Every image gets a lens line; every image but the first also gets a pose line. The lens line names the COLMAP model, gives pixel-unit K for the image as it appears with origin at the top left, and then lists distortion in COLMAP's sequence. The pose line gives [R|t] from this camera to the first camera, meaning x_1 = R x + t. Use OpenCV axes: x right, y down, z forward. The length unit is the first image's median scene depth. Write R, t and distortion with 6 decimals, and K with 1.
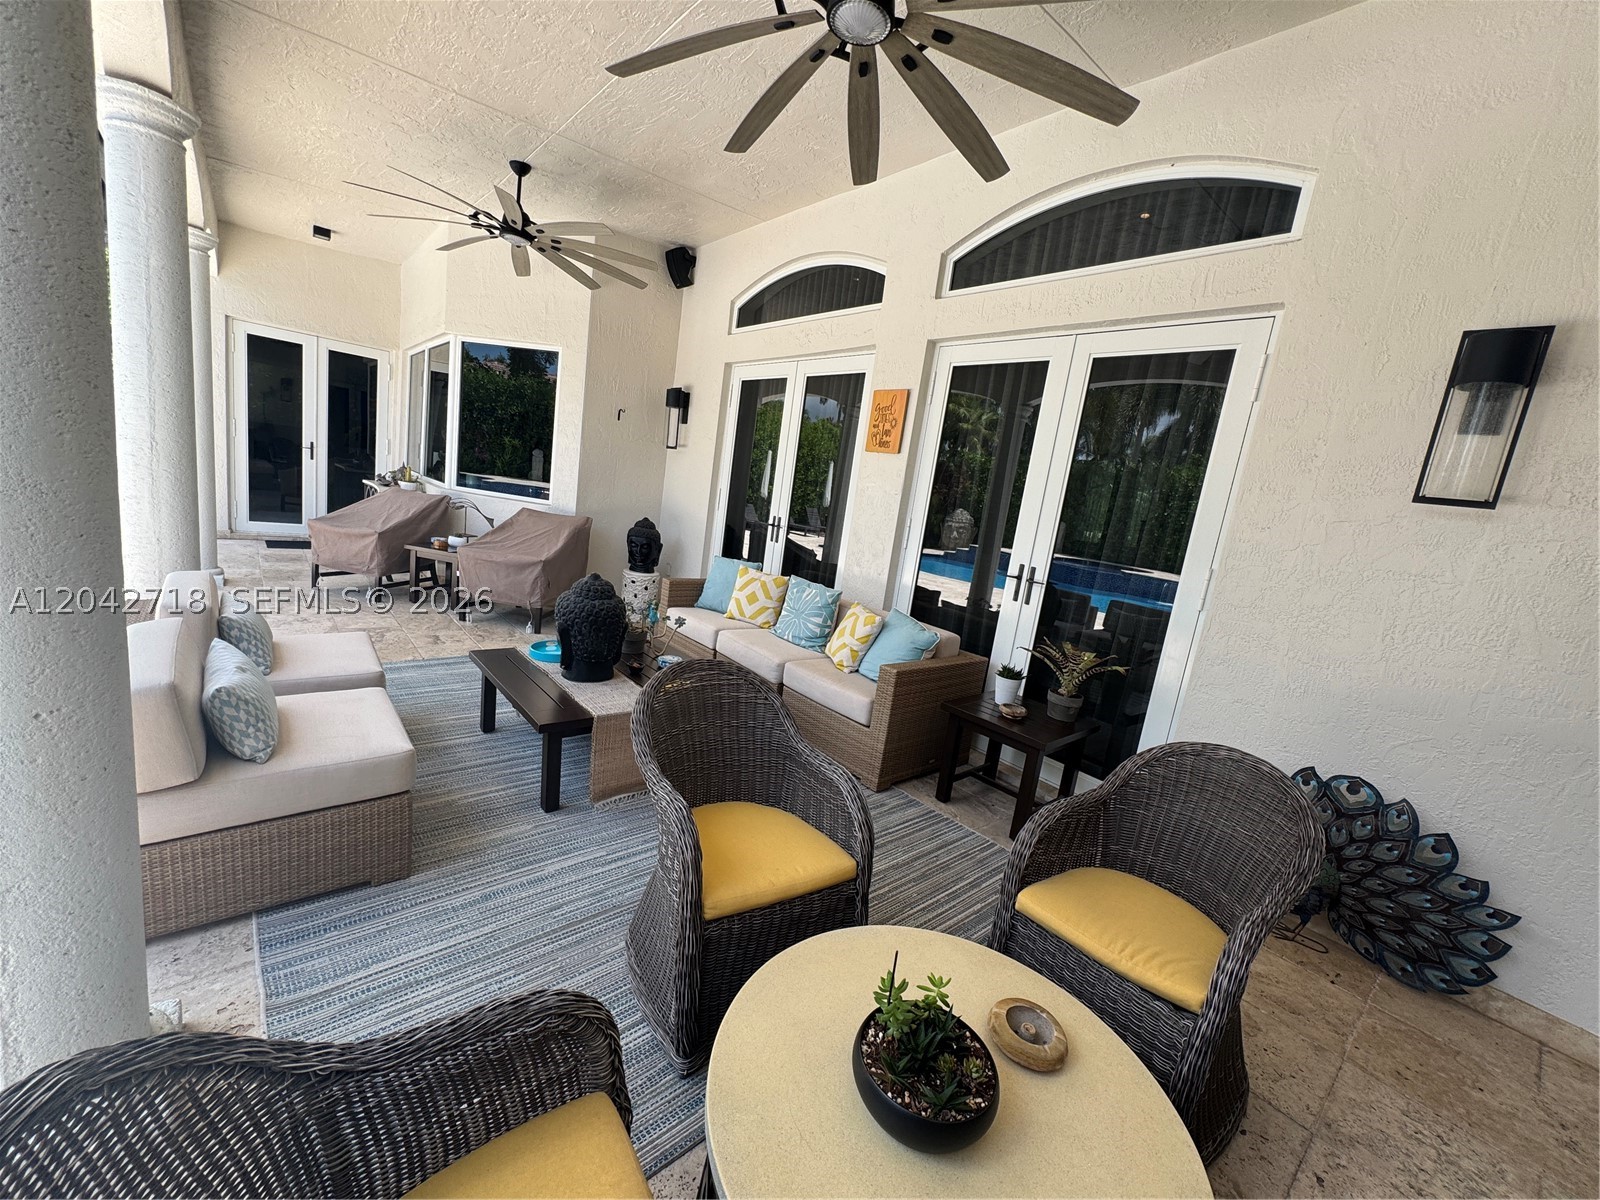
lens RADIAL K [[638.8, 0, 796.9], [0, 638.8, 603.8], [0, 0, 1]] dist [0.002958, -0.000271]
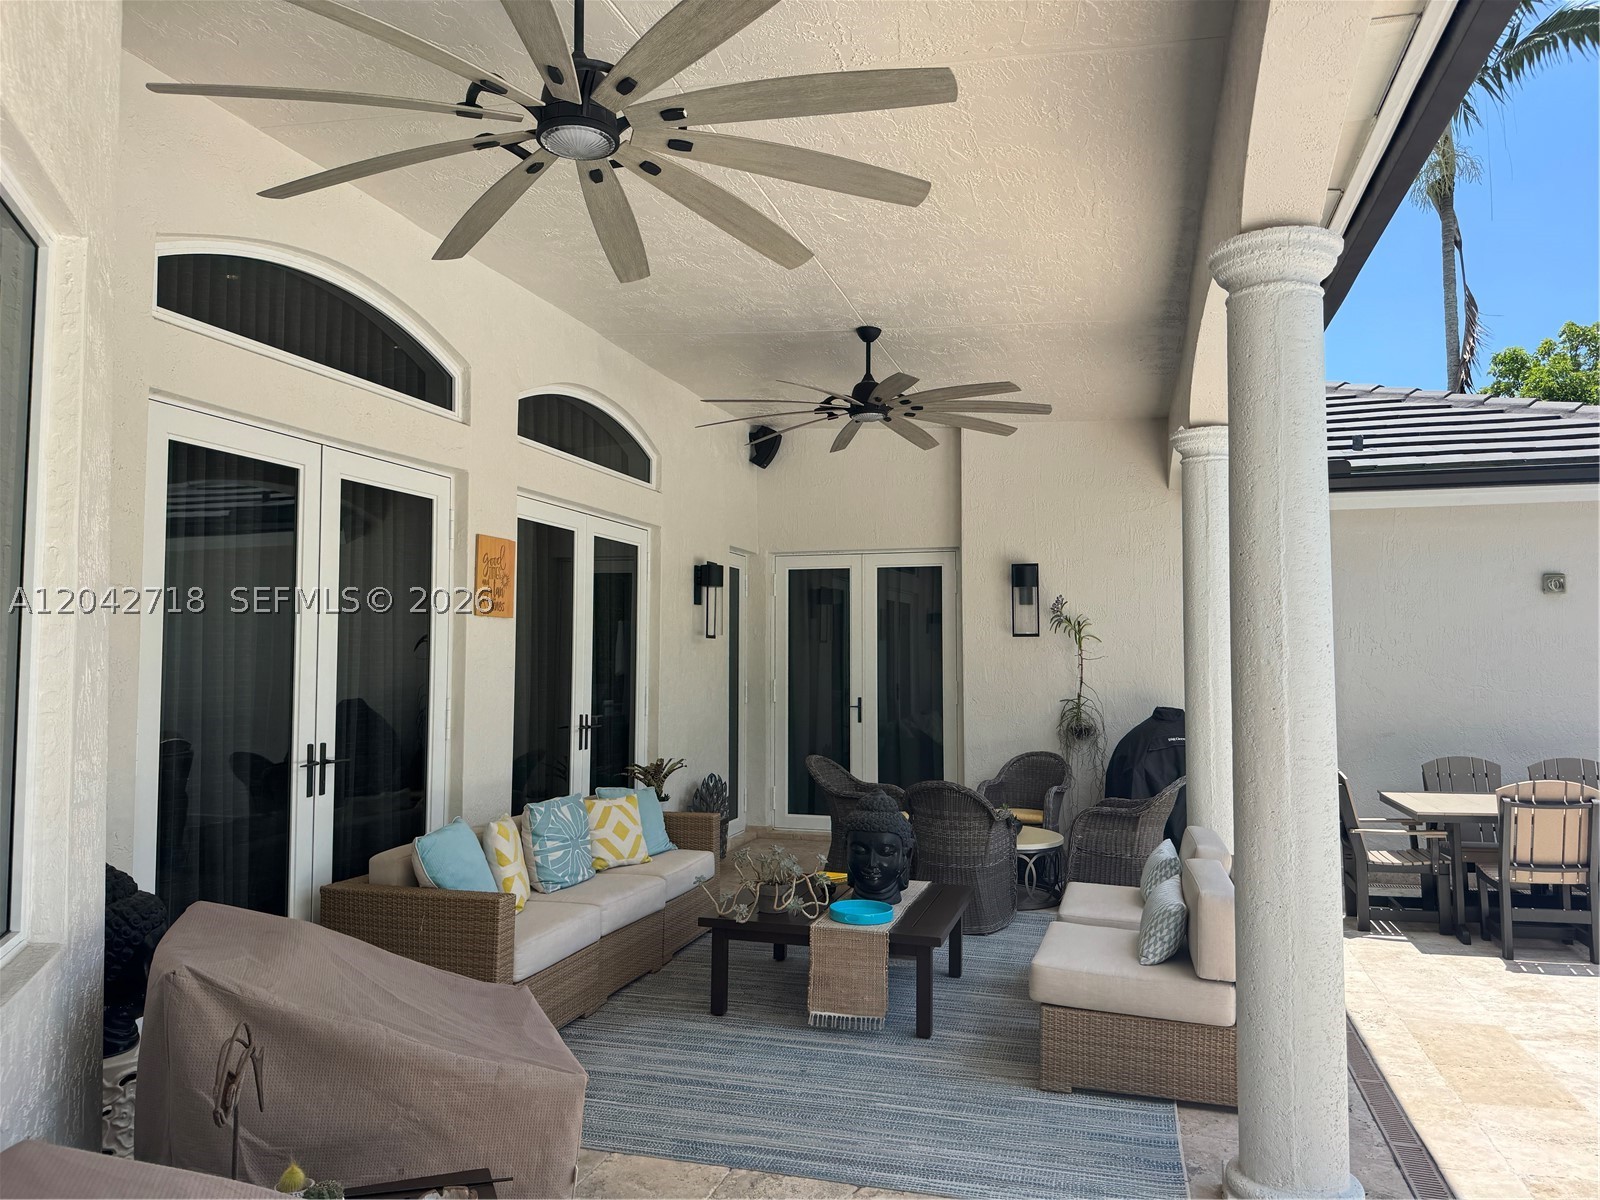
lens RADIAL K [[1128.8, 0, 800.2], [0, 1128.8, 604.2], [0, 0, 1]] dist [0.008306, 0.000964]
pose [[-0.521713, -0.072075, 0.850071, -1.147055], [0.097718, 0.984818, 0.143472, -0.394590], [-0.847506, 0.157918, -0.506750, 1.322560]]
